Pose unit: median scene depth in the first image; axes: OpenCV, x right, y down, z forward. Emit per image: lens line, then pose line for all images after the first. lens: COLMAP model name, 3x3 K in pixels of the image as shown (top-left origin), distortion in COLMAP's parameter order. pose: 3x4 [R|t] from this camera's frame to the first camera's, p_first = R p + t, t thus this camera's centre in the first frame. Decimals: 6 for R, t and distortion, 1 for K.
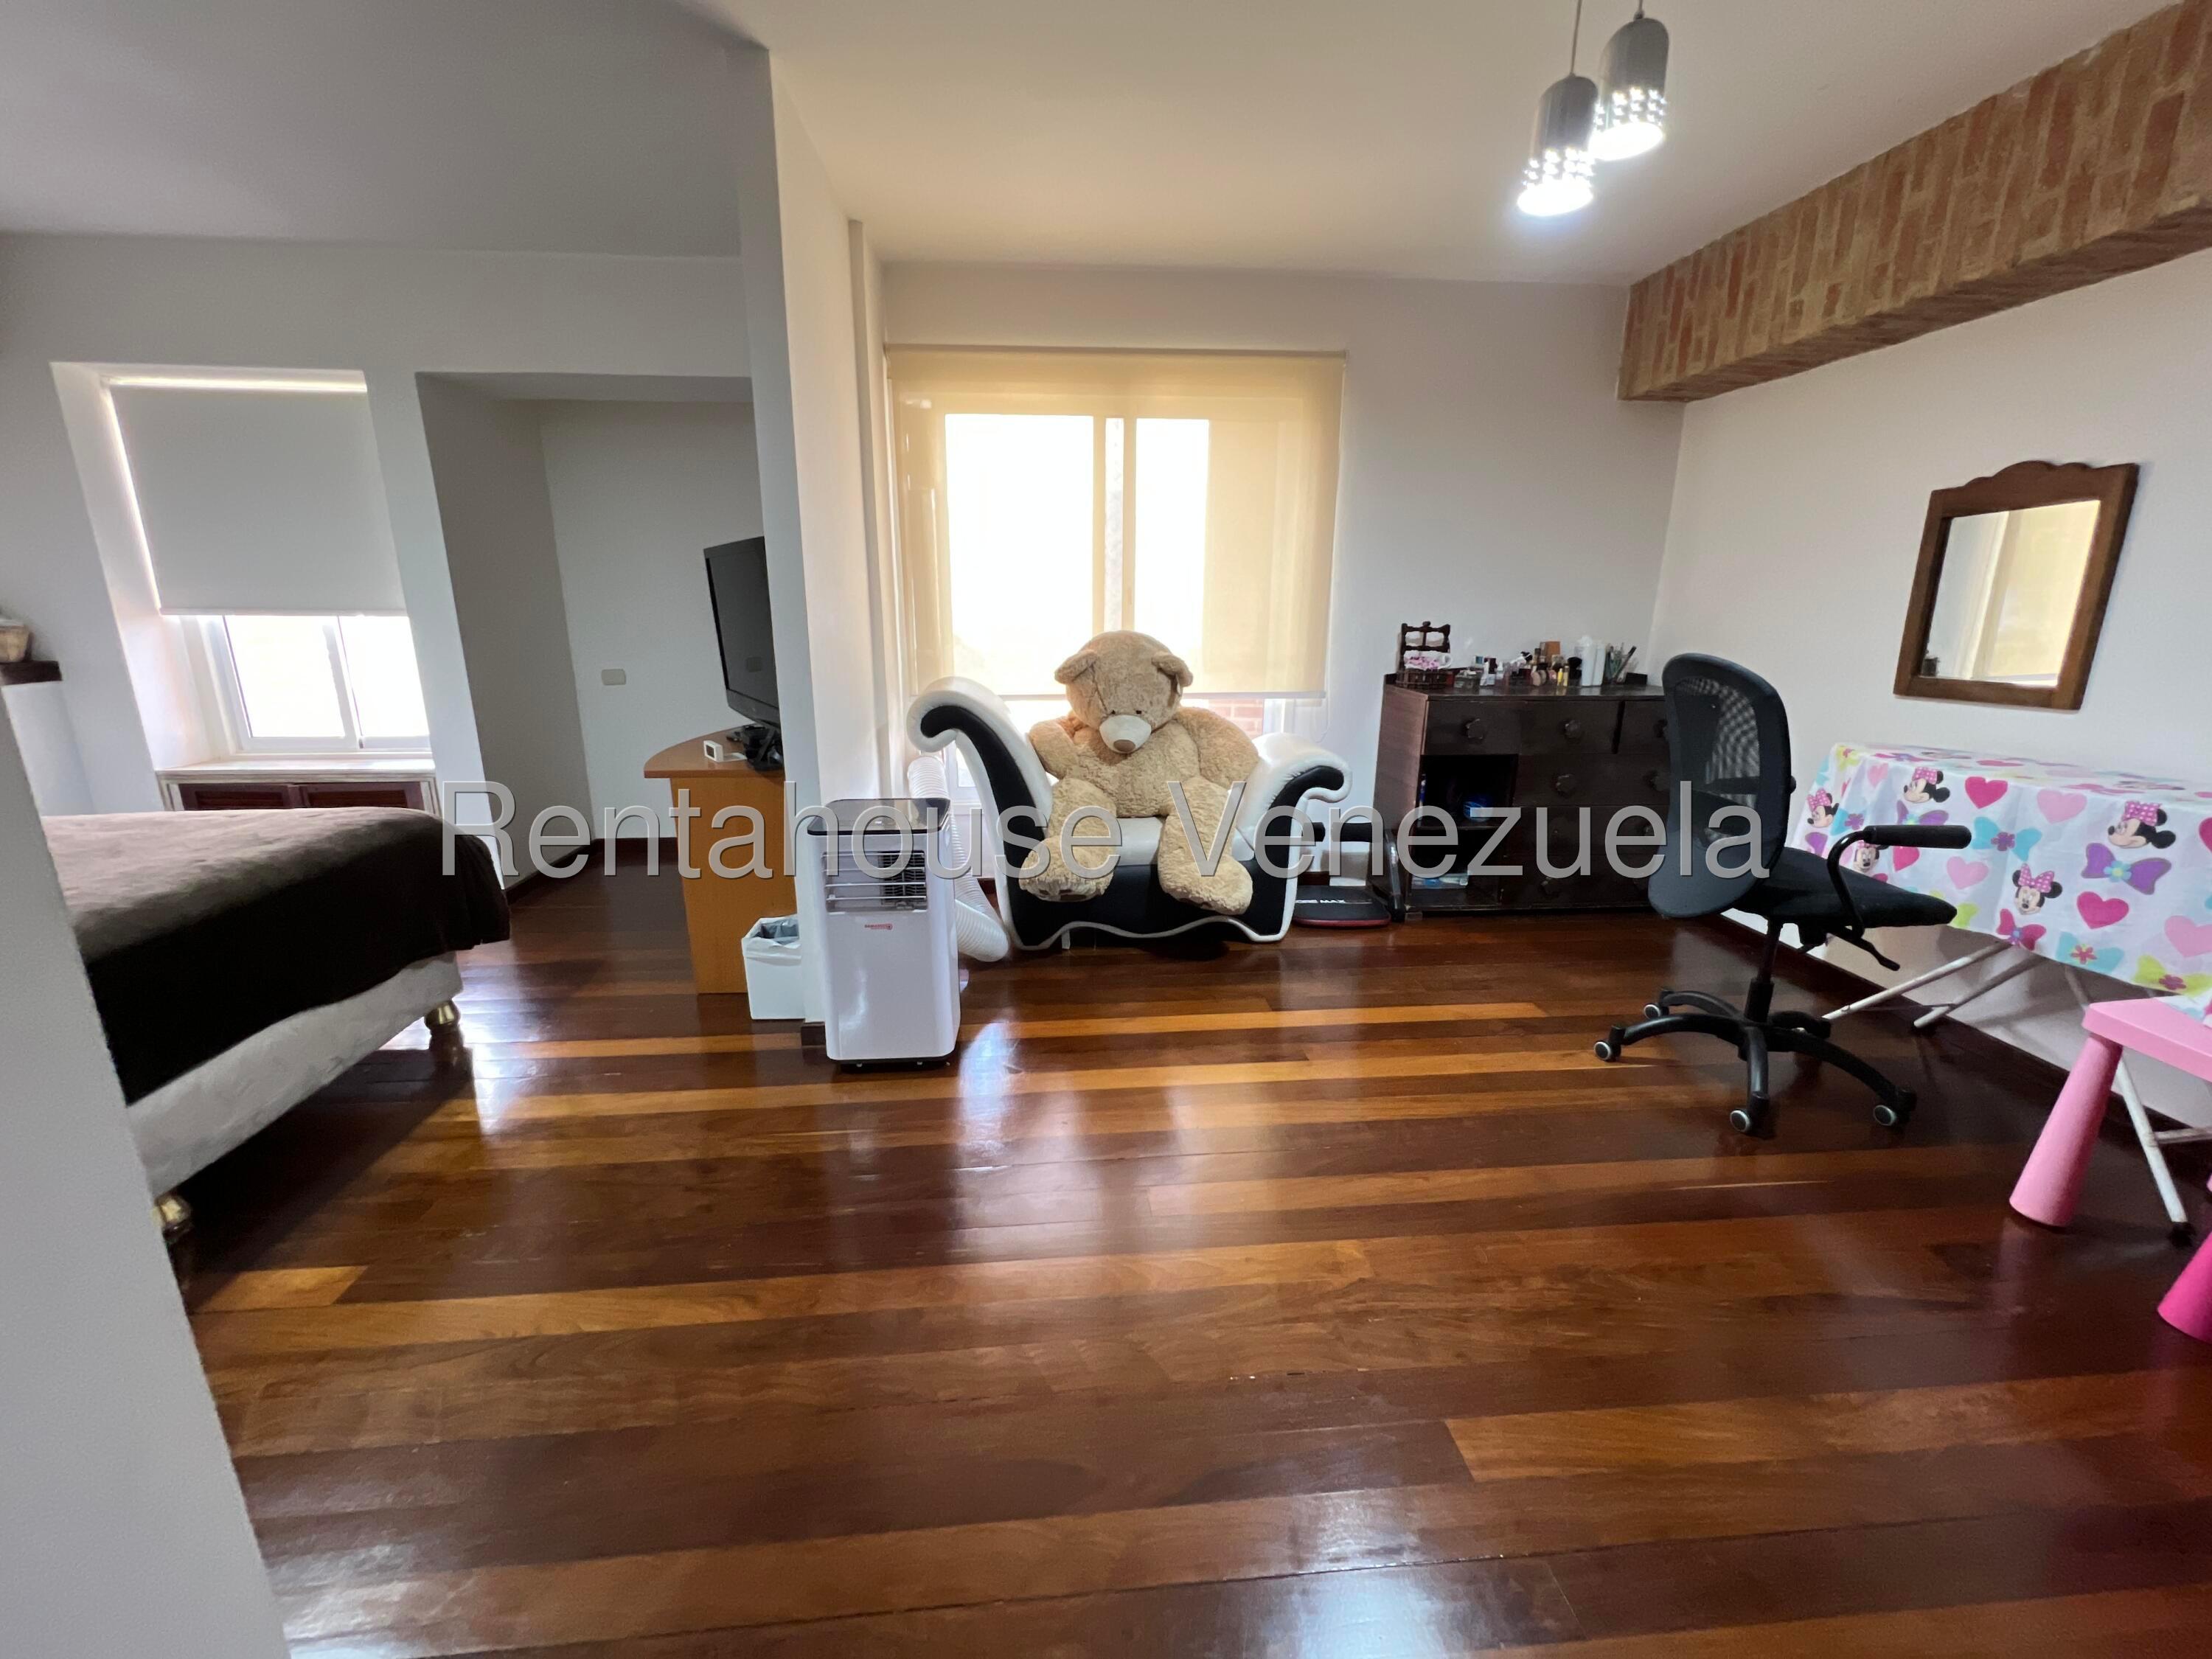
lens RADIAL K [[884.6, 0, 1103.9], [0, 884.6, 824.4], [0, 0, 1]] dist [-0.000138, -0.000018]
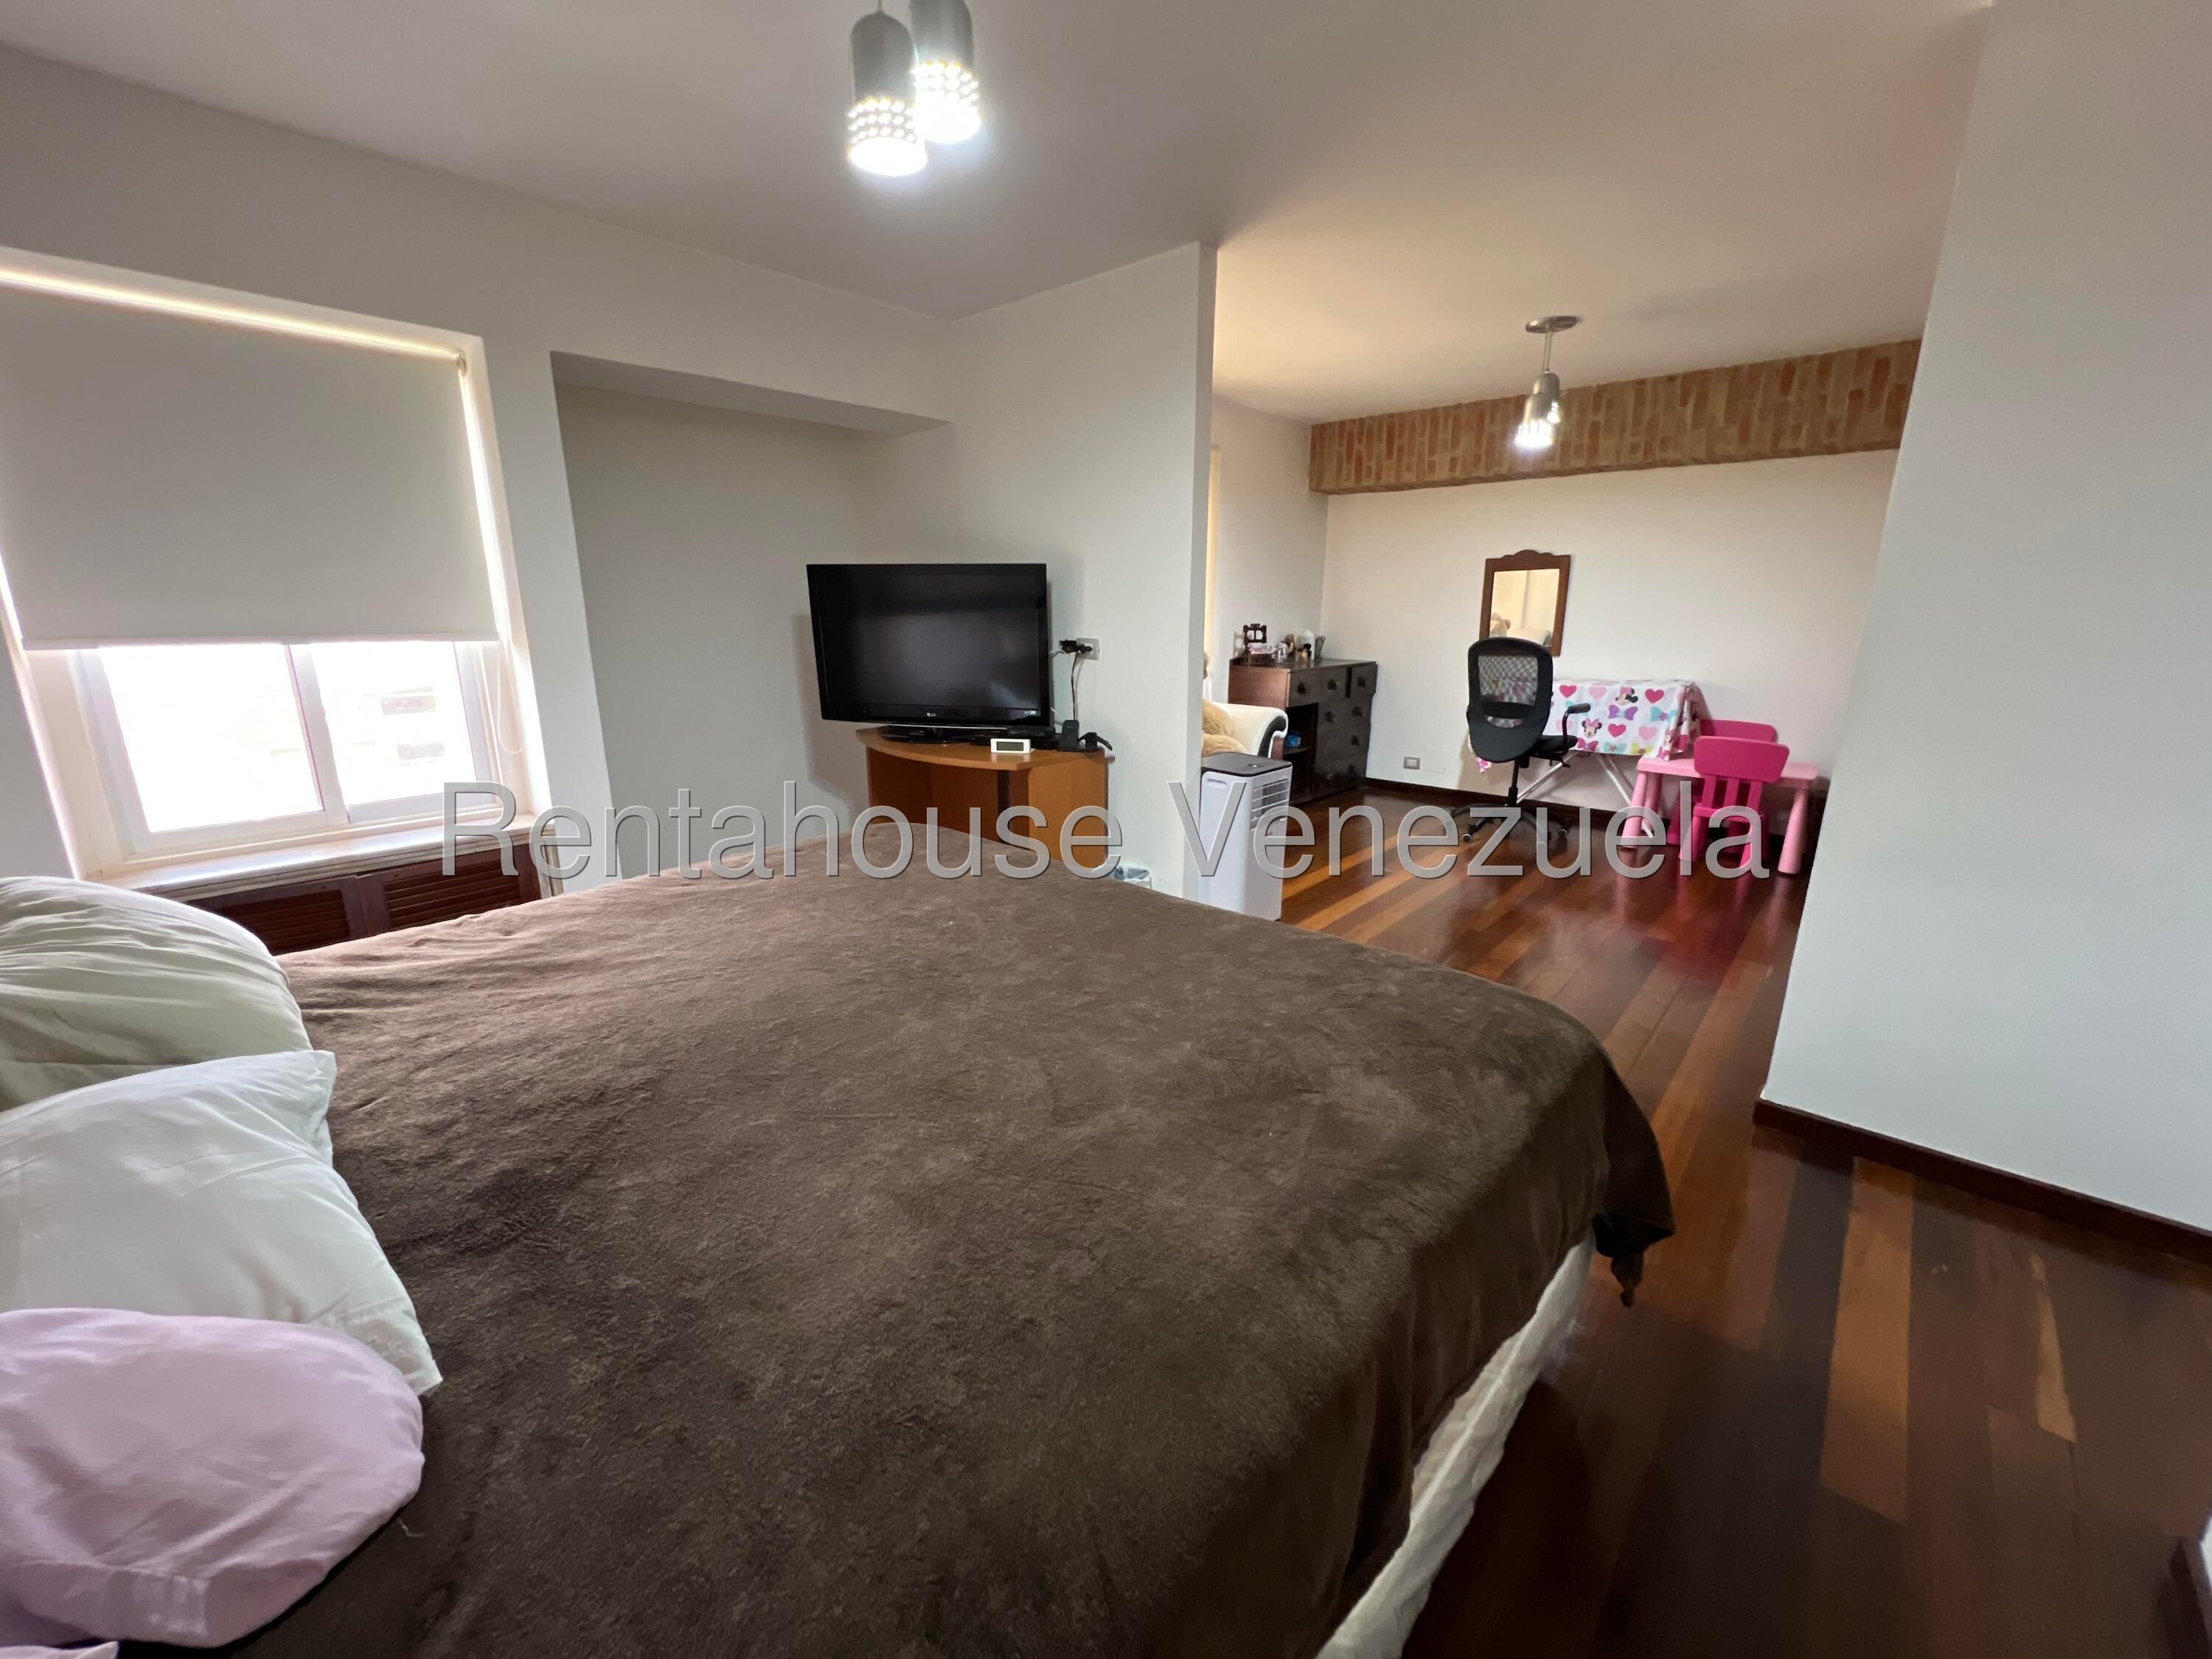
lens RADIAL K [[884.6, 0, 1104.0], [0, 884.6, 824.8], [0, 0, 1]] dist [-0.000138, -0.000018]
pose [[0.728831, -0.169148, 0.663471, -1.265052], [0.168814, 0.983483, 0.065289, -0.038704], [-0.663556, 0.064419, 0.745348, 0.056619]]
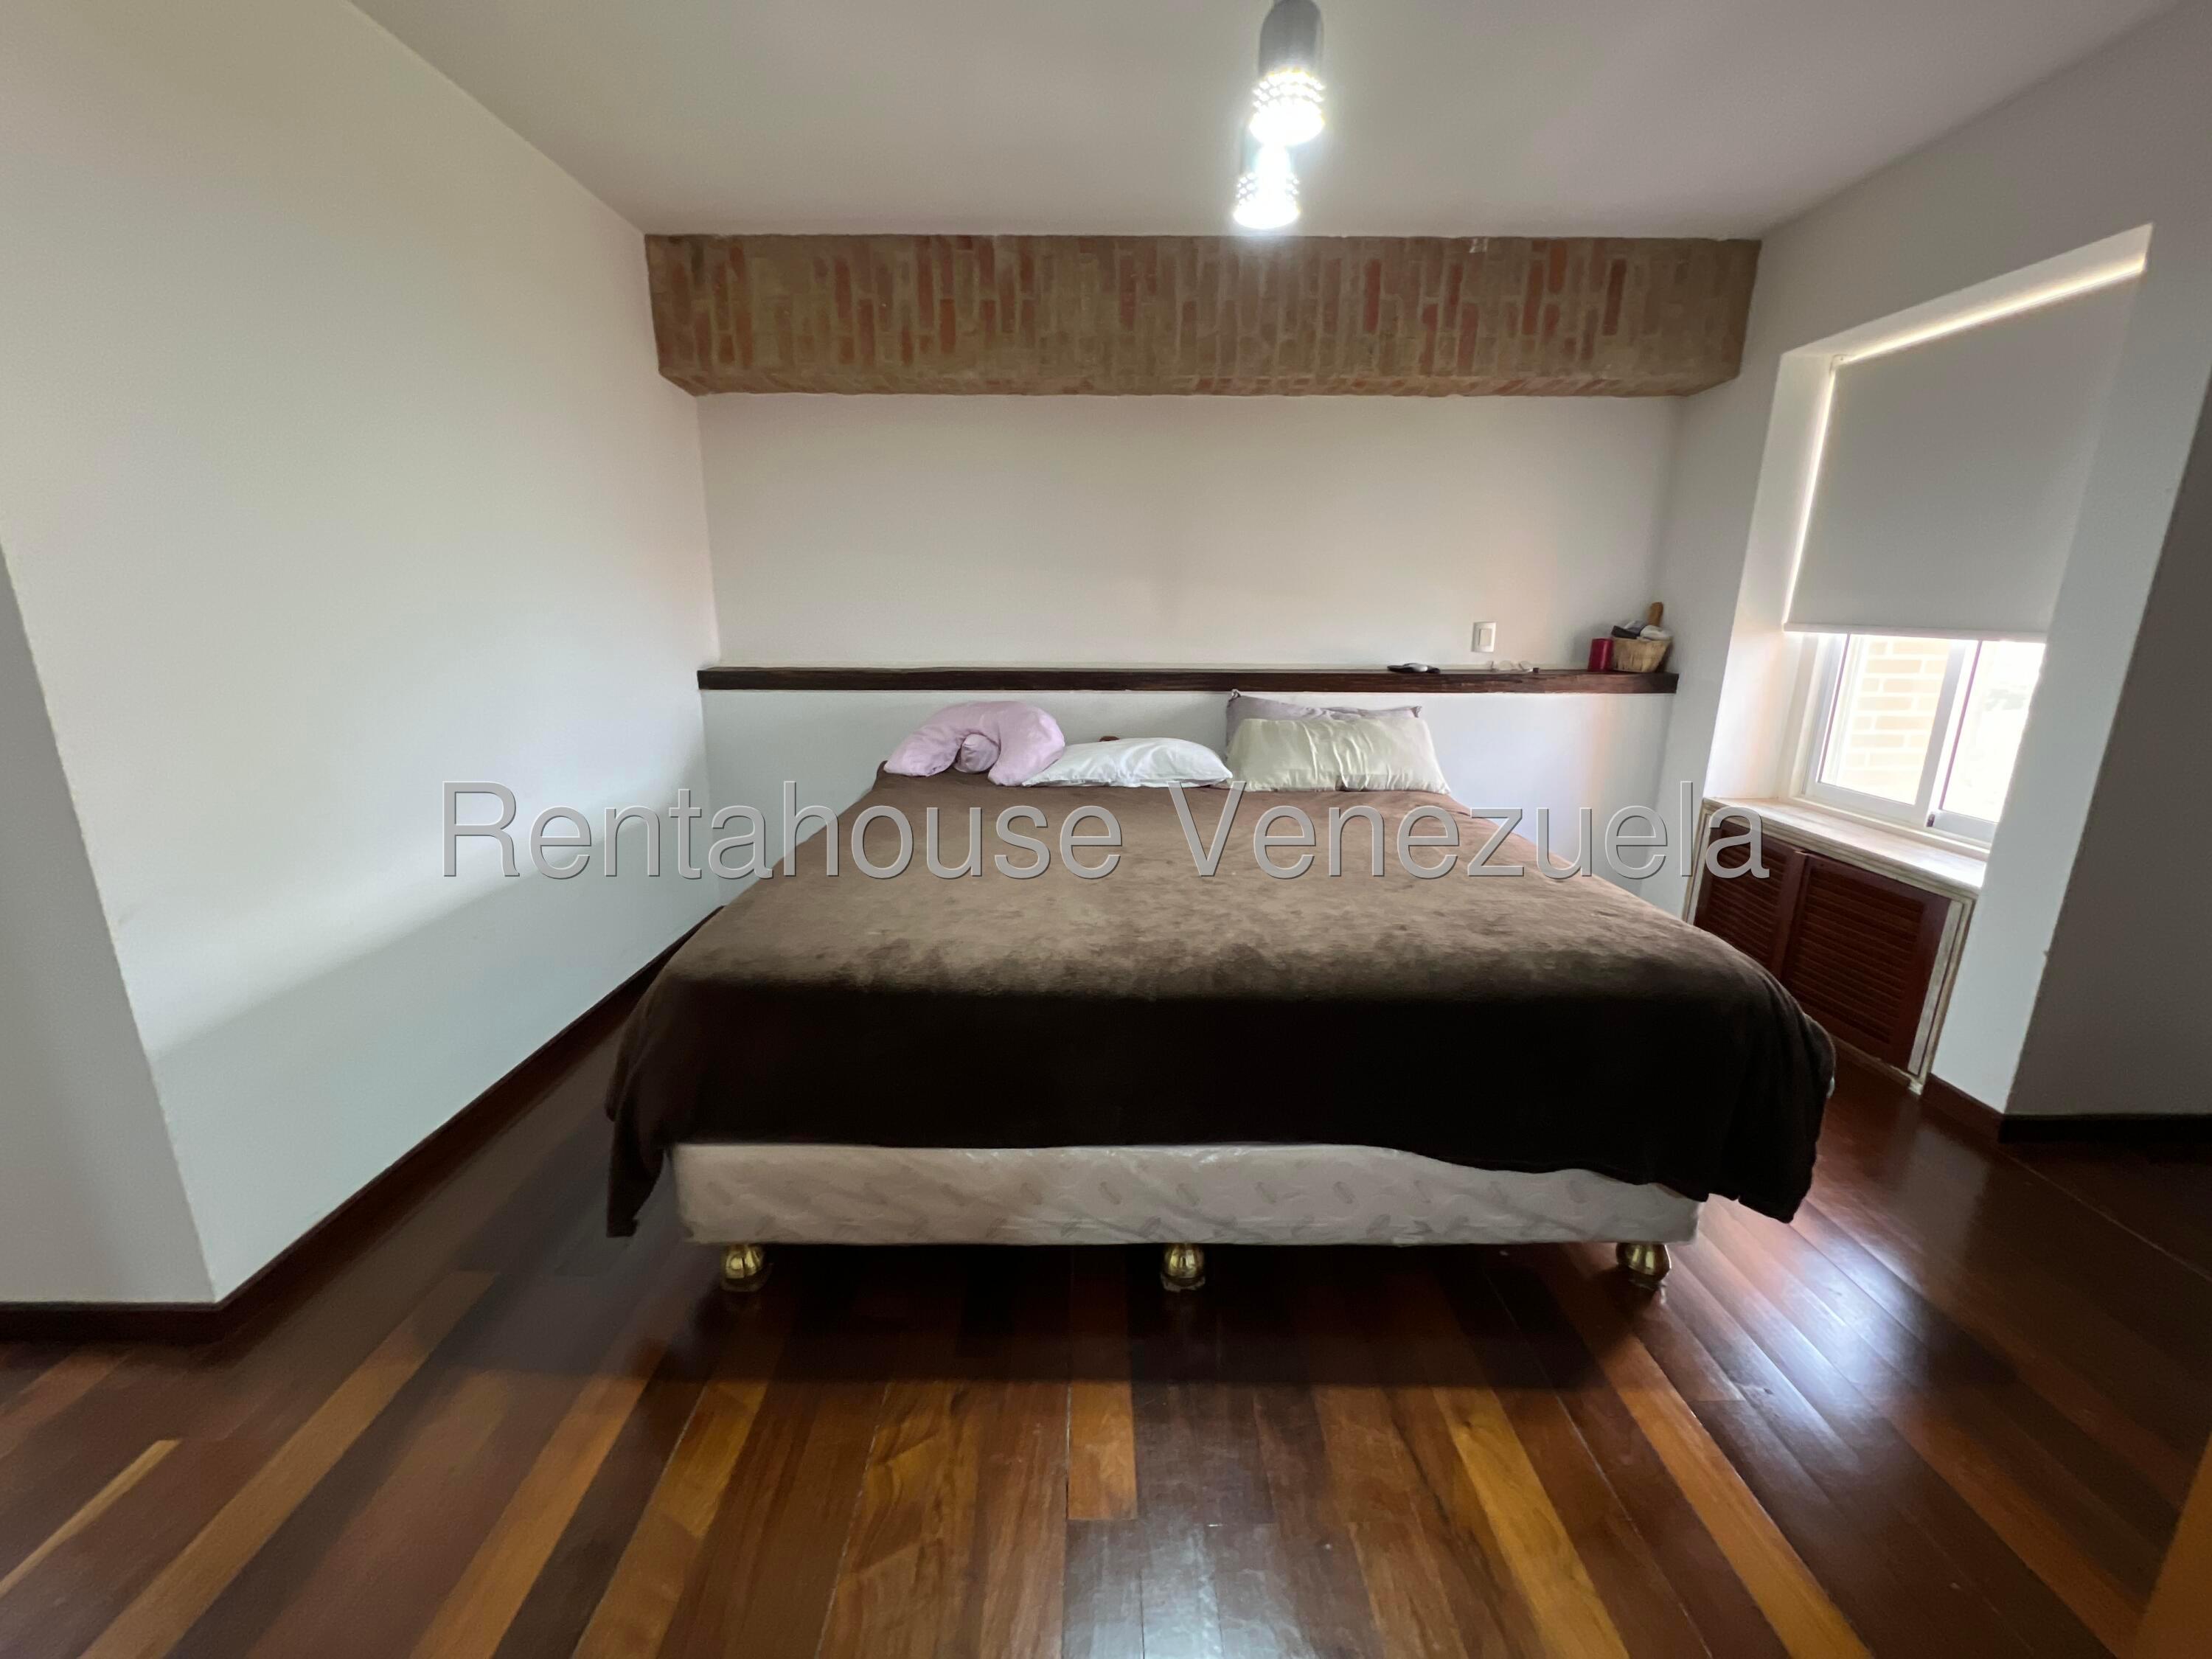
lens RADIAL K [[884.6, 0, 1101.7], [0, 884.6, 822.4], [0, 0, 1]] dist [-0.000138, -0.000018]
pose [[-0.071506, 0.235578, -0.969221, -0.168148], [-0.249836, 0.936503, 0.246057, -0.142640], [0.965644, 0.259741, -0.008110, 0.545075]]
